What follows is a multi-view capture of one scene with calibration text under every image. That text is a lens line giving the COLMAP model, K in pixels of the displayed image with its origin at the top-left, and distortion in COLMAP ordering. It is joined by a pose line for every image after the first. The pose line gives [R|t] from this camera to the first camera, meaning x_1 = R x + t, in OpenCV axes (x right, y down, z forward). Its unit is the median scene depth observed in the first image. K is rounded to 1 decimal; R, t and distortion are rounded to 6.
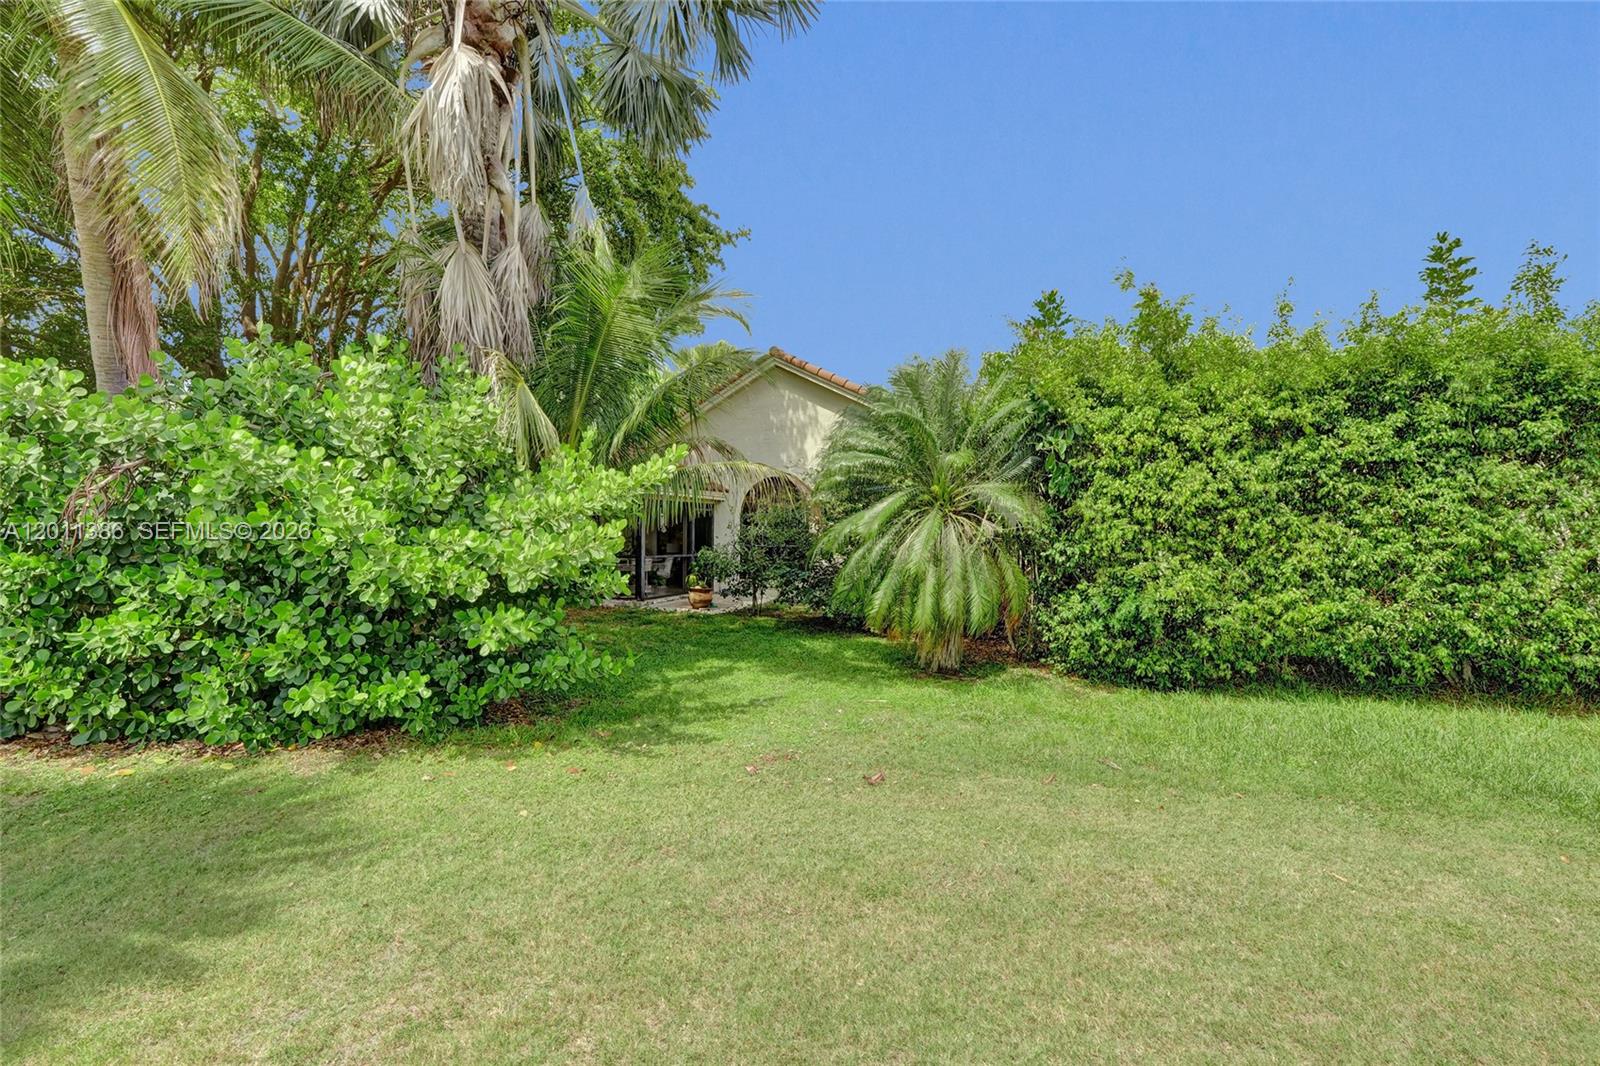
lens RADIAL K [[721.2, 0, 800.7], [0, 721.2, 532.7], [0, 0, 1]] dist [-0.019136, 0.000160]
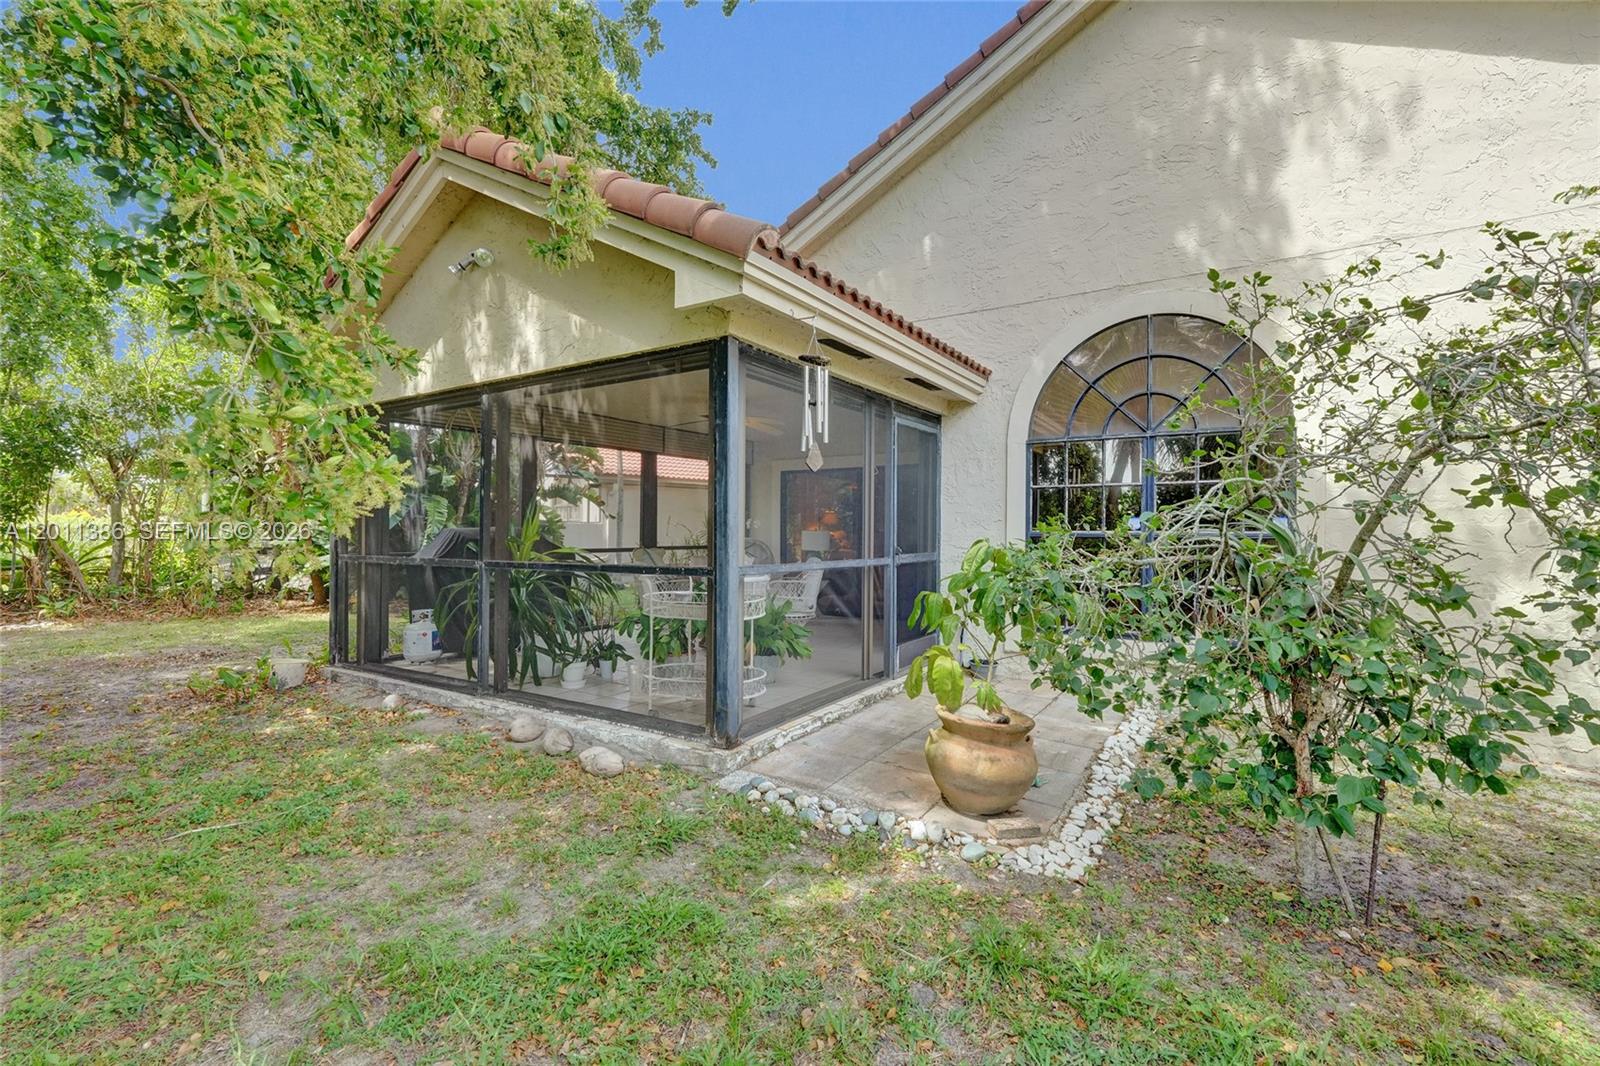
lens RADIAL K [[721.2, 0, 799.5], [0, 721.2, 534.2], [0, 0, 1]] dist [-0.019136, 0.000160]
pose [[0.988033, -0.008363, -0.154017, -0.141741], [0.007833, 0.999961, -0.004048, 0.019450], [0.154044, 0.002793, 0.988060, 0.681291]]
